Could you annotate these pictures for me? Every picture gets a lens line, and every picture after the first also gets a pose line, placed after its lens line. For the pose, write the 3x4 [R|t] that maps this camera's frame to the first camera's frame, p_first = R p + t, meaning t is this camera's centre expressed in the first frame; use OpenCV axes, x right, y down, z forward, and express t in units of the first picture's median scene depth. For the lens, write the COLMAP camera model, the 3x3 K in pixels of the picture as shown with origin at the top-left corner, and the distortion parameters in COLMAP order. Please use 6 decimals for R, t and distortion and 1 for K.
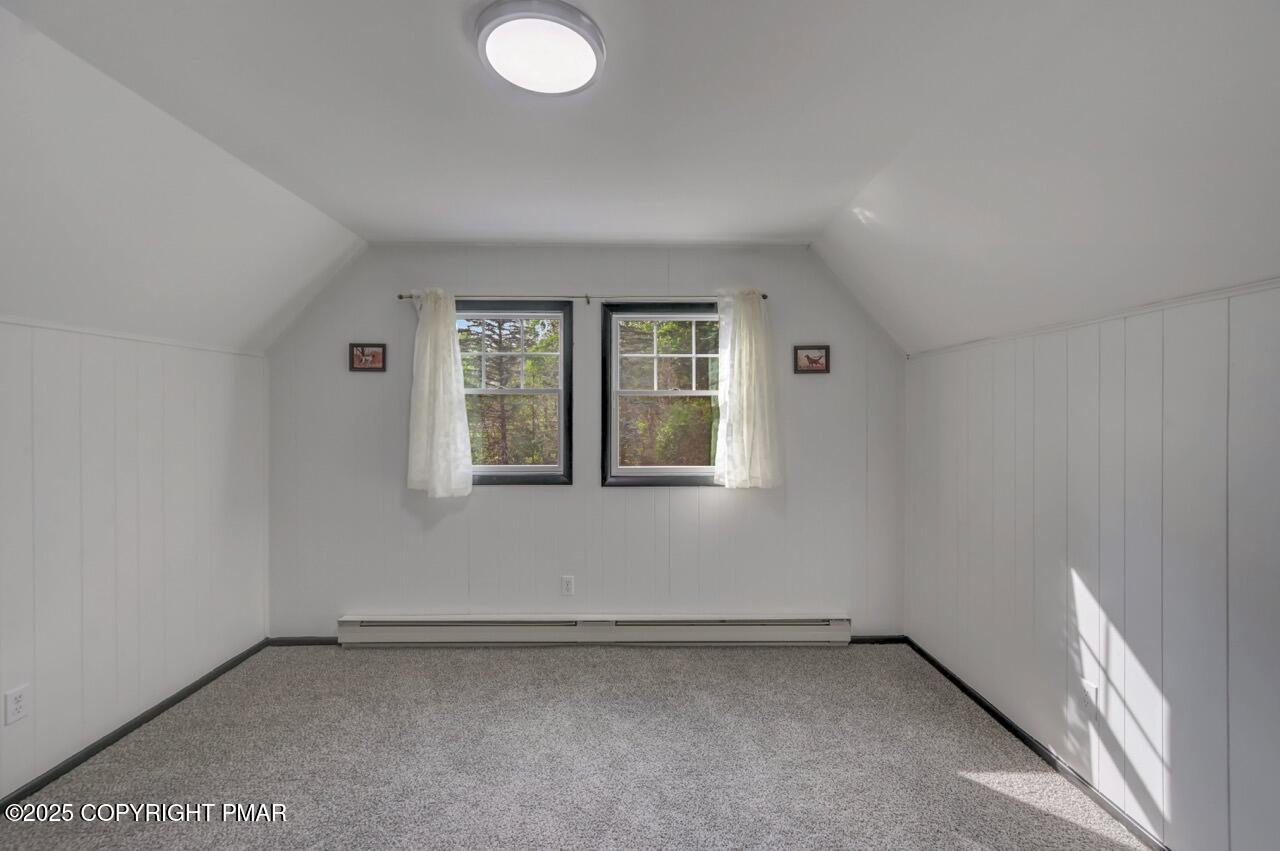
lens RADIAL K [[509.5, 0, 637.8], [0, 509.5, 417.1], [0, 0, 1]] dist [-0.001324, 0.001156]
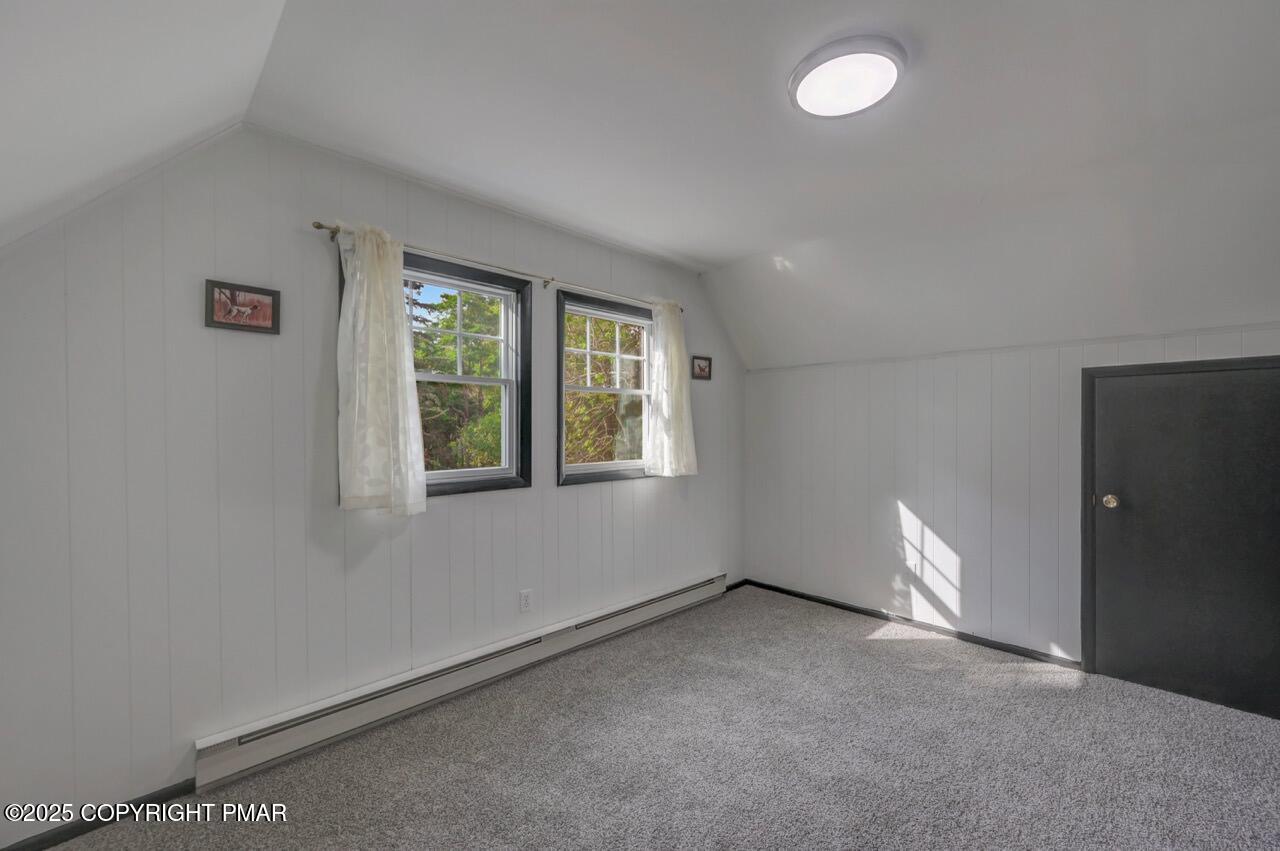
lens RADIAL K [[509.5, 0, 640.6], [0, 509.5, 432.7], [0, 0, 1]] dist [-0.001324, 0.001156]
pose [[0.724214, -0.009268, 0.689513, -0.619509], [0.005123, 0.999954, 0.008059, 0.031731], [-0.689556, -0.002304, 0.724228, 0.224509]]
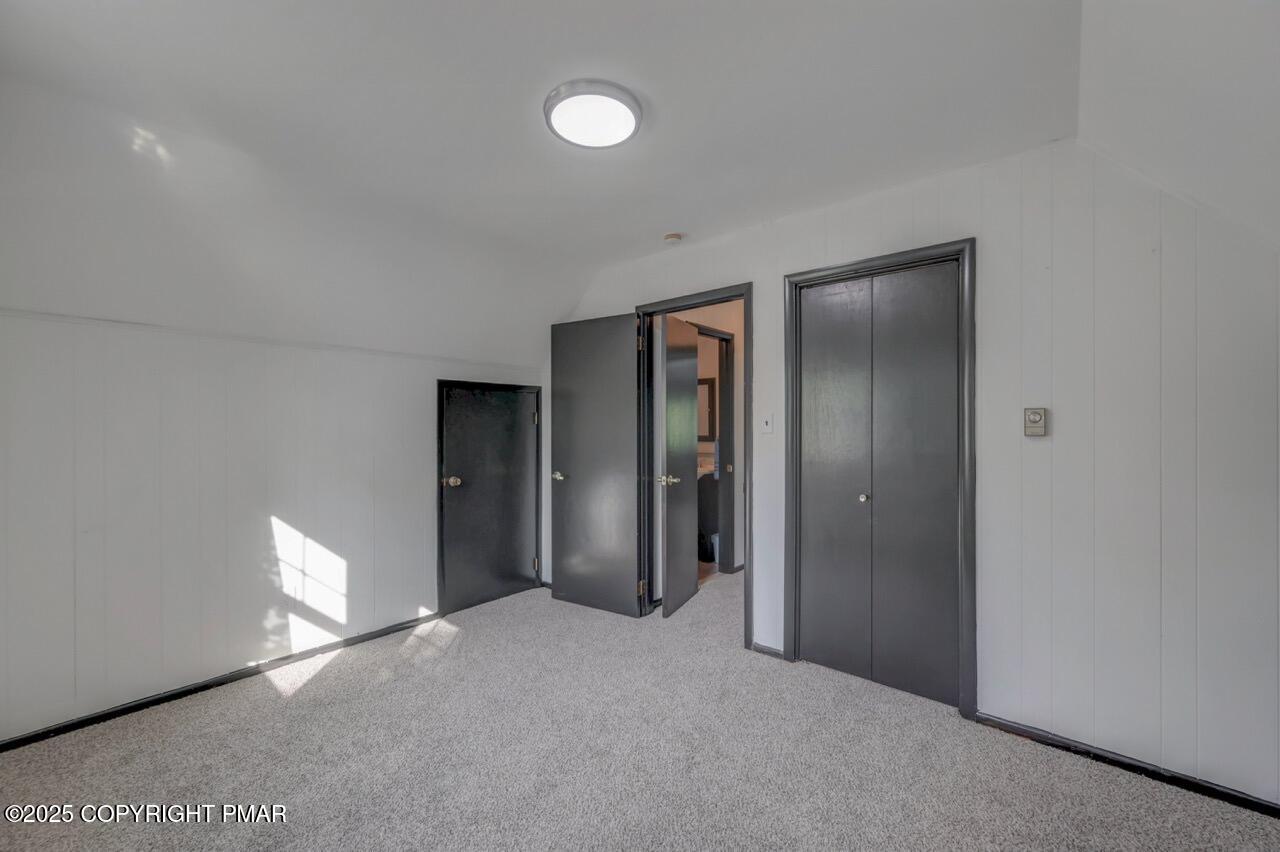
lens RADIAL K [[509.5, 0, 642.4], [0, 509.5, 423.7], [0, 0, 1]] dist [-0.001324, 0.001156]
pose [[-0.756723, 0.006361, 0.653704, -0.528300], [0.006308, 0.999977, -0.002428, 0.034964], [-0.653705, 0.002286, -0.756746, 0.888226]]
